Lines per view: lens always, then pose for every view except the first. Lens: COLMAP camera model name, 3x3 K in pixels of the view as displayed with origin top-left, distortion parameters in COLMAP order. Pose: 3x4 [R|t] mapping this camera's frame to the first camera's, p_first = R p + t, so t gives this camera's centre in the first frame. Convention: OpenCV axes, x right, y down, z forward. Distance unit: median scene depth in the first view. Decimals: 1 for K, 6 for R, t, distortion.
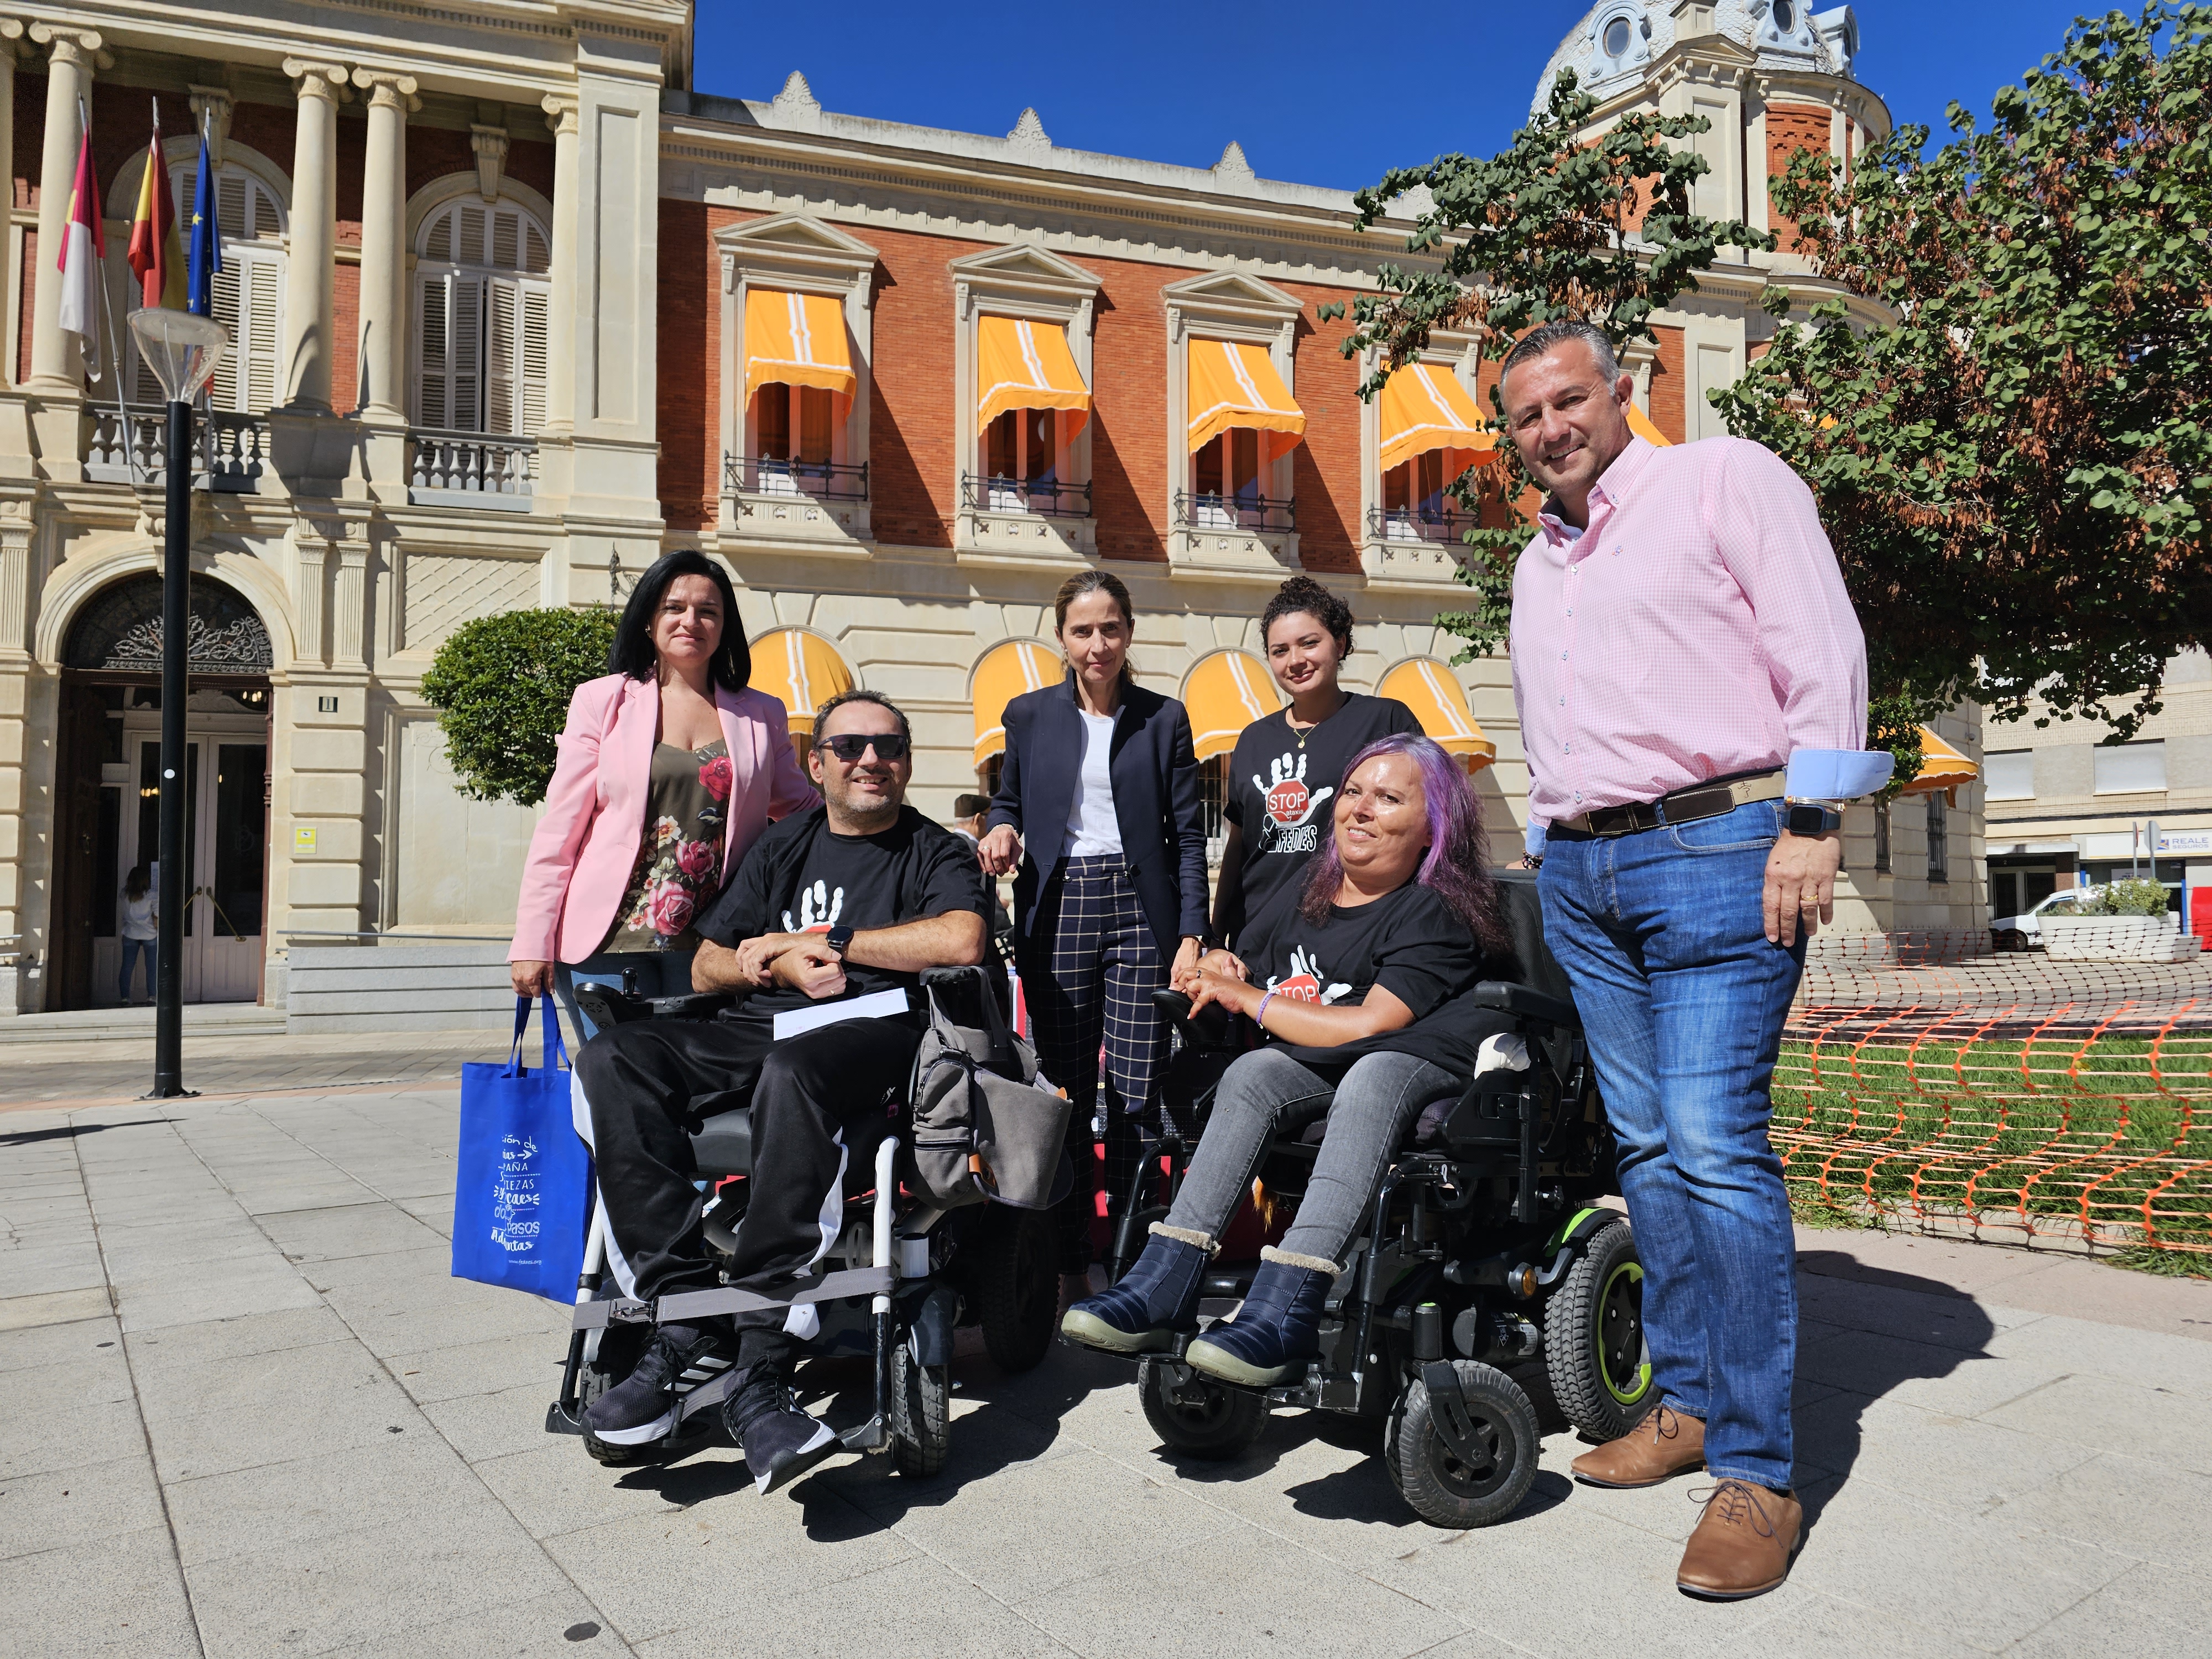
lens RADIAL K [[1500.7, 0, 1120.7], [0, 1500.7, 831.2], [0, 0, 1]] dist [0.068443, -0.052775]
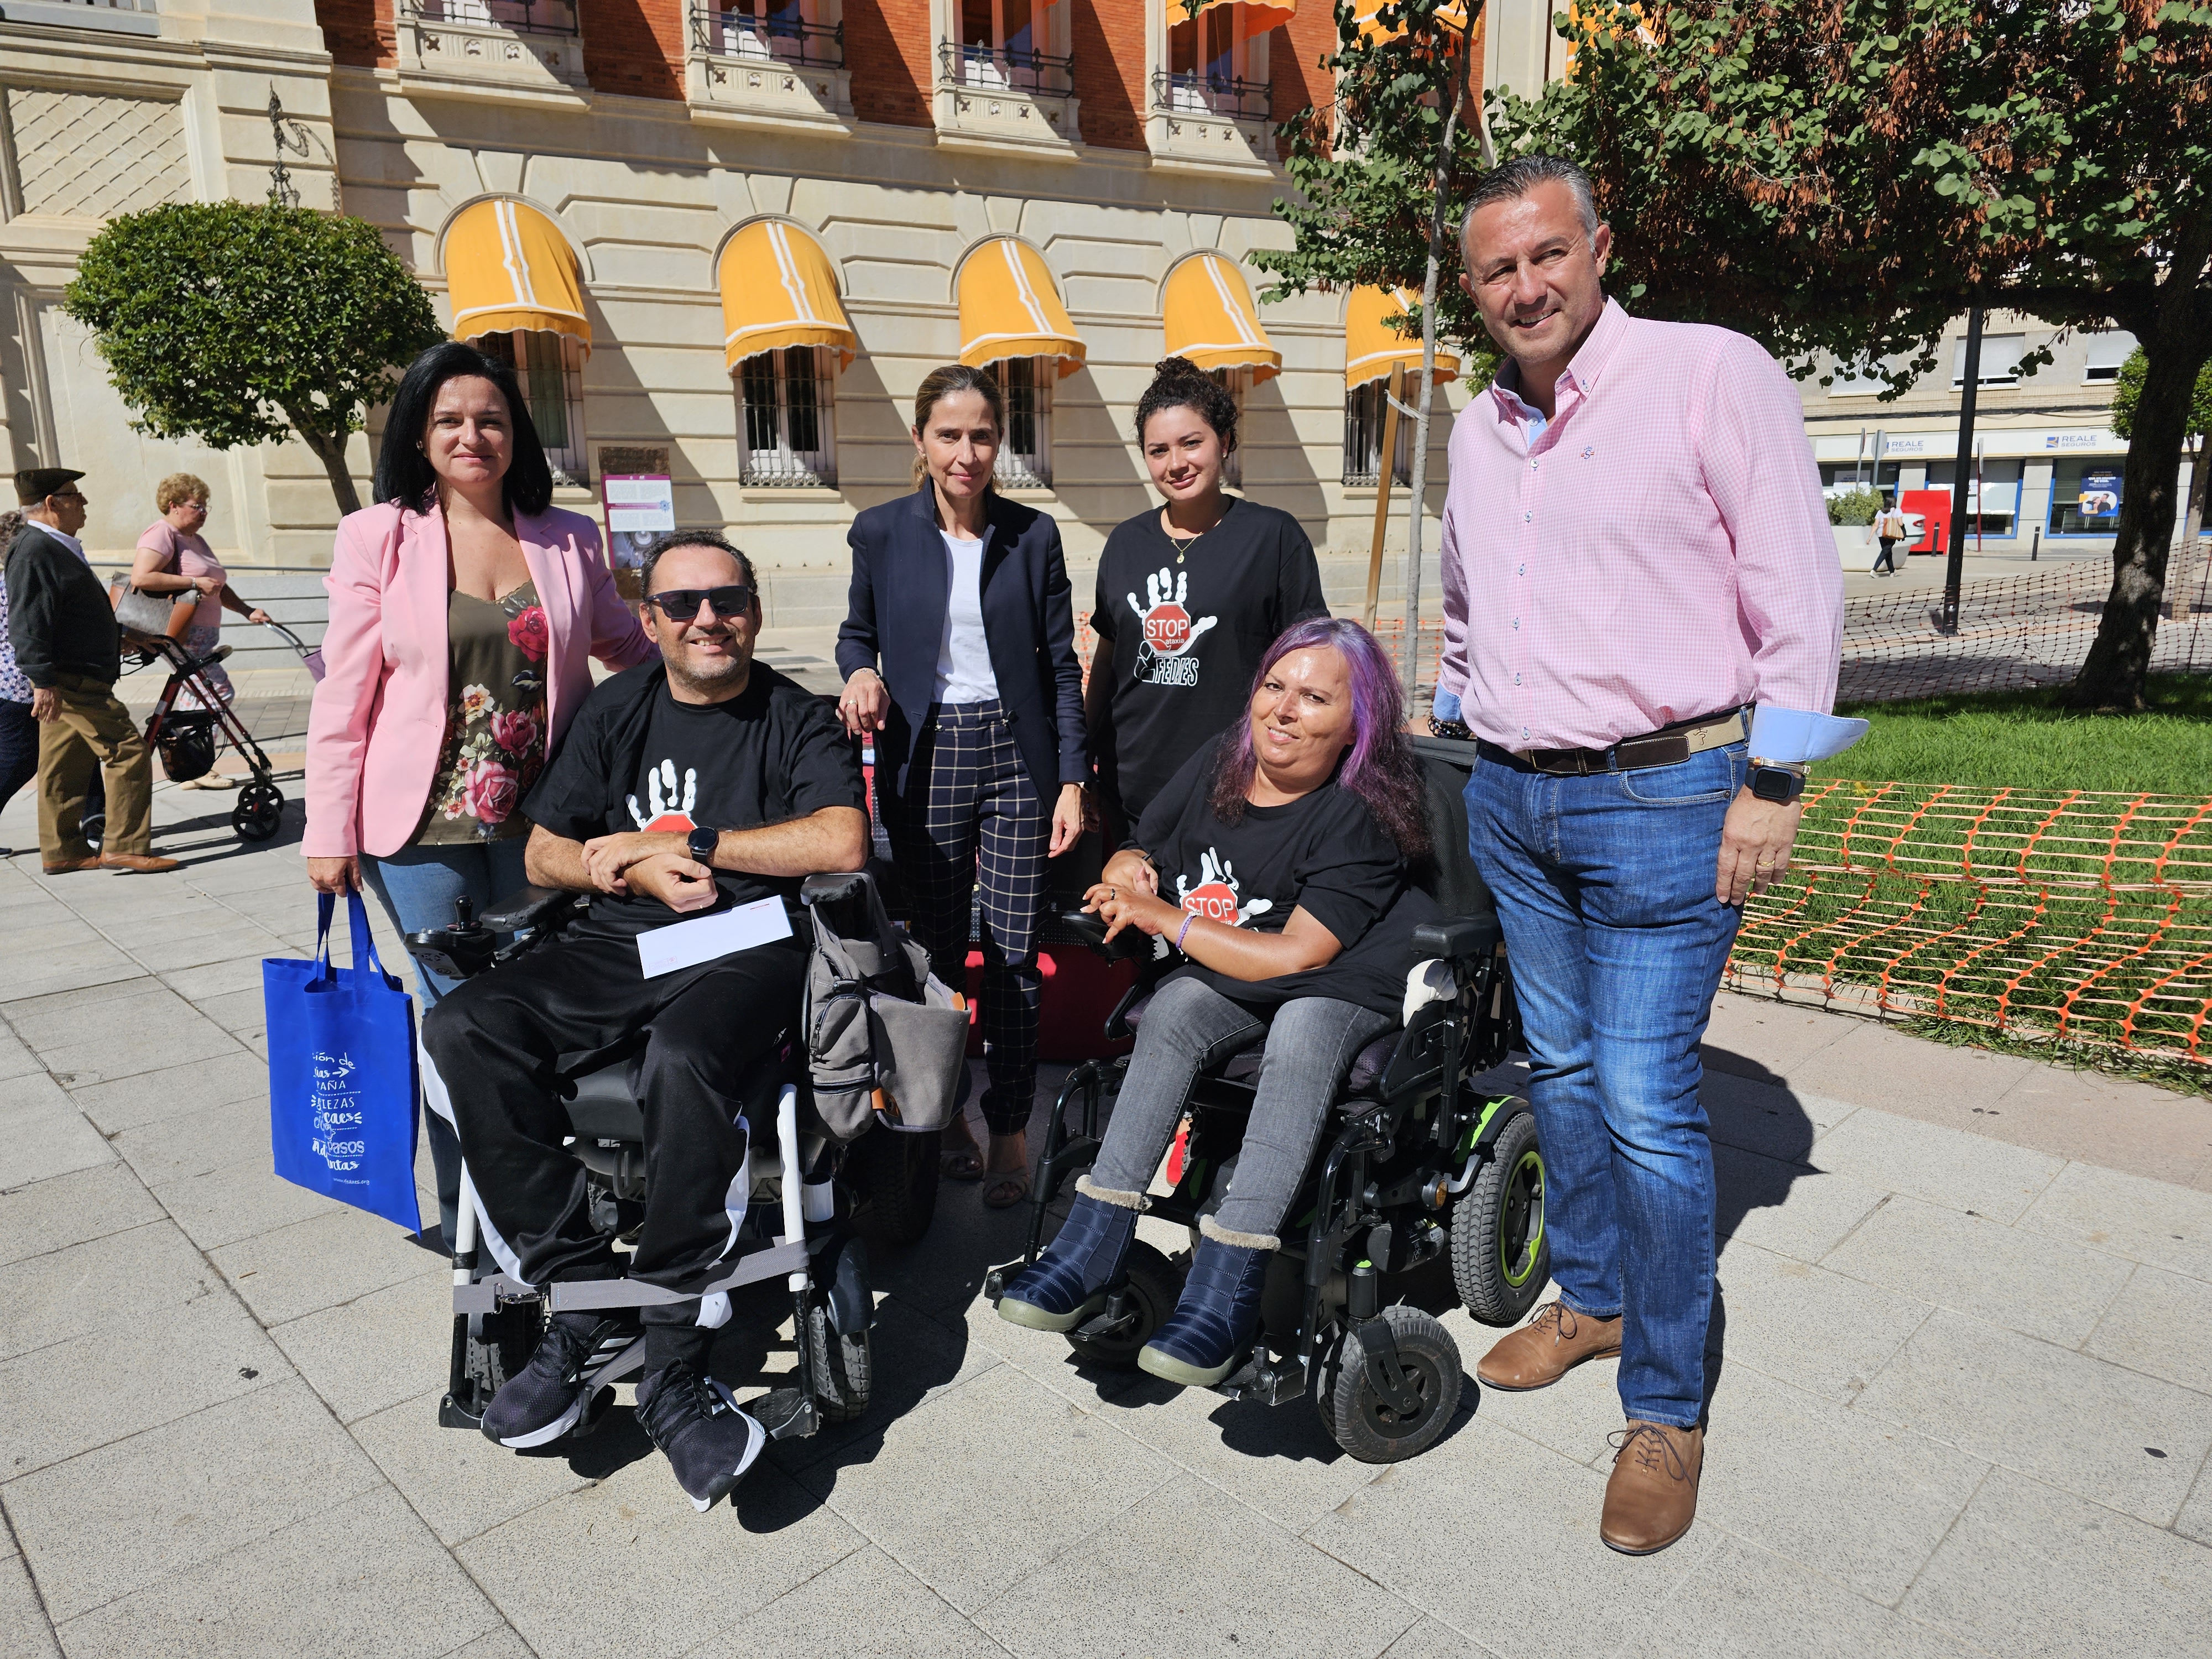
lens RADIAL K [[1500.7, 0, 1107.5], [0, 1500.7, 804.6], [0, 0, 1]] dist [0.068443, -0.052775]
pose [[0.989049, -0.030843, 0.144331, -0.073254], [-0.007317, 0.966471, 0.256673, -0.173909], [-0.147408, -0.254919, 0.955661, 0.106855]]
